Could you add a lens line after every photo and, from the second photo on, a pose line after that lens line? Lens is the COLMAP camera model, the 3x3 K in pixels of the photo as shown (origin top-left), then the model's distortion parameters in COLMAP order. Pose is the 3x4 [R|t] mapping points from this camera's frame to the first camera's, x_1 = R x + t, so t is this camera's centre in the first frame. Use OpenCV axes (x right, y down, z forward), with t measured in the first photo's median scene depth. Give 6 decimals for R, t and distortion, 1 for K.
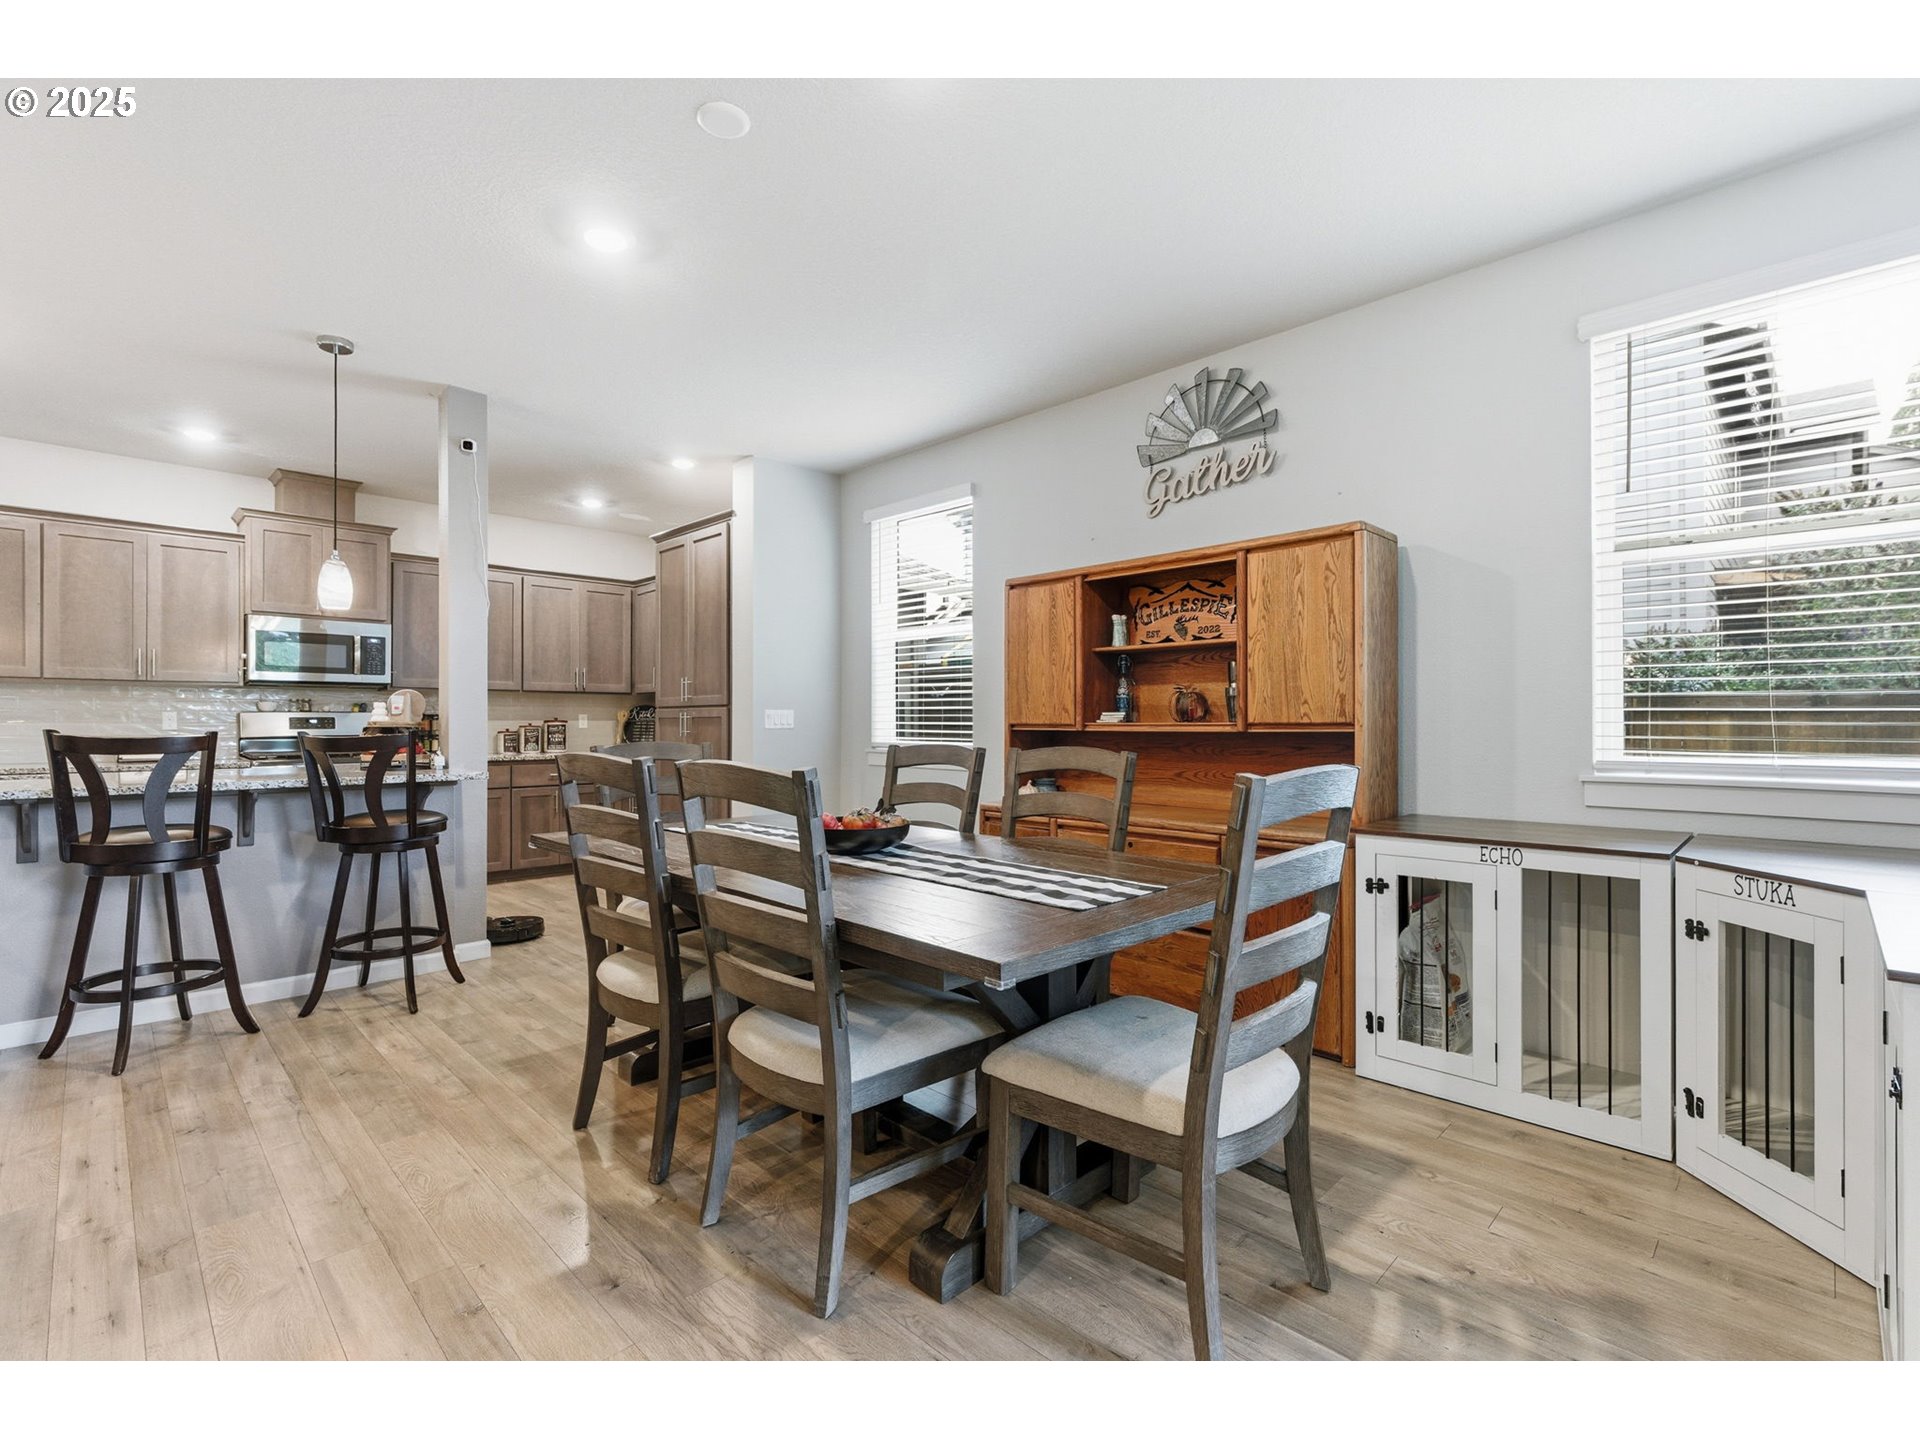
lens RADIAL K [[879.7, 0, 1025.8], [0, 879.7, 713.1], [0, 0, 1]] dist [0.009288, -0.001939]
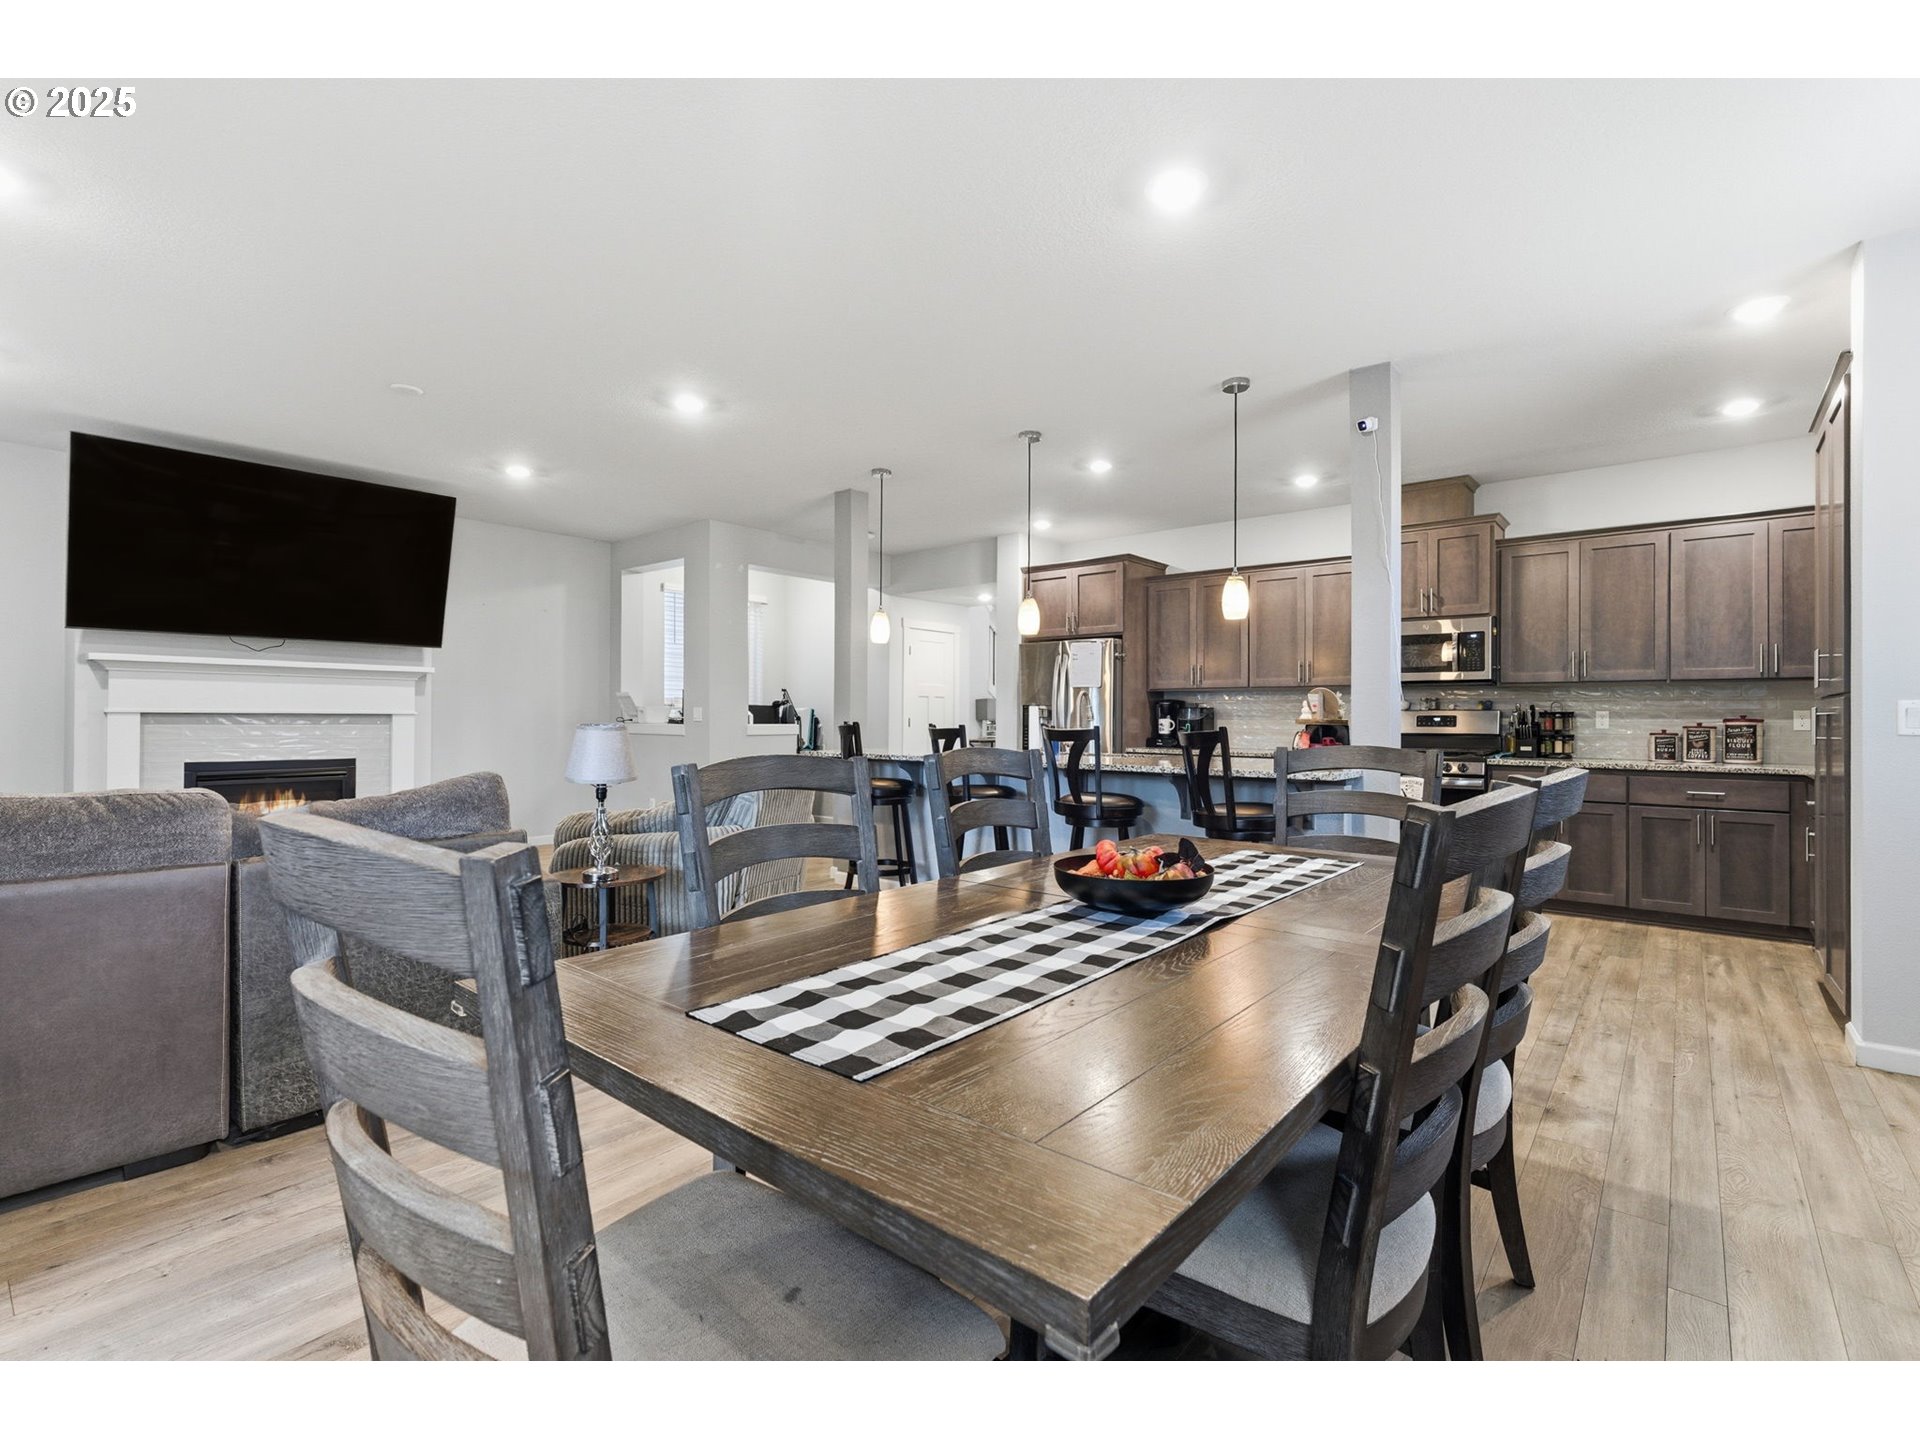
lens RADIAL K [[879.7, 0, 893.6], [0, 879.7, 714.5], [0, 0, 1]] dist [0.009288, -0.001939]
pose [[0.012958, -0.002817, -0.999912, 0.294597], [0.005758, 0.999980, -0.002743, 0.003859], [0.999899, -0.005722, 0.012974, 0.478269]]
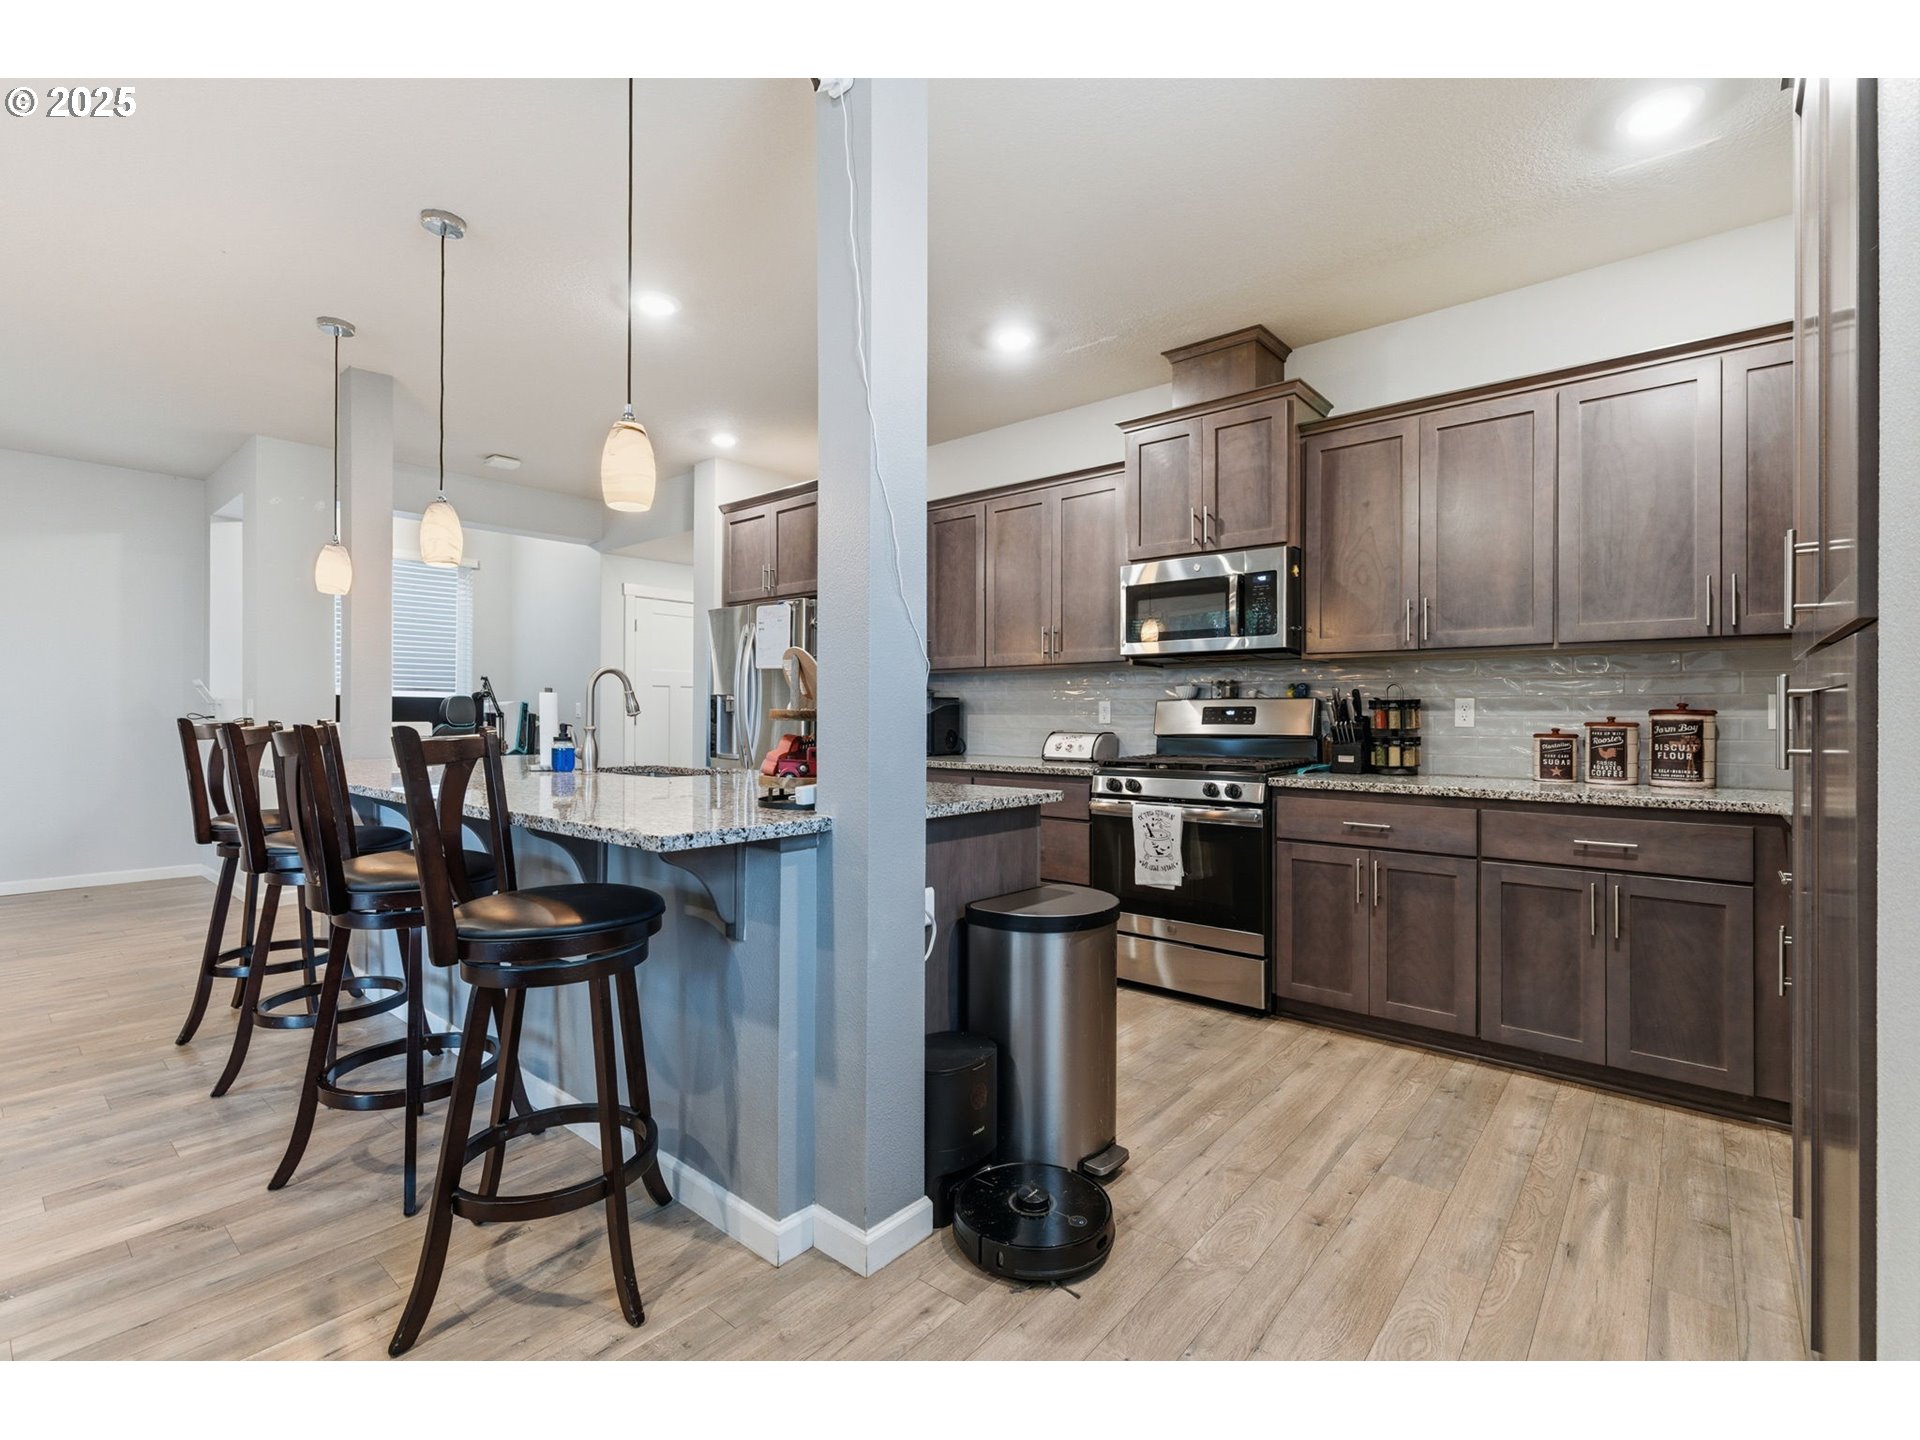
lens RADIAL K [[879.7, 0, 903.4], [0, 879.7, 715.3], [0, 0, 1]] dist [0.009288, -0.001939]
pose [[0.006831, 0.001795, -0.999975, -0.187770], [0.009435, 0.999954, 0.001859, 0.010421], [0.999932, -0.009448, 0.006814, 1.015012]]
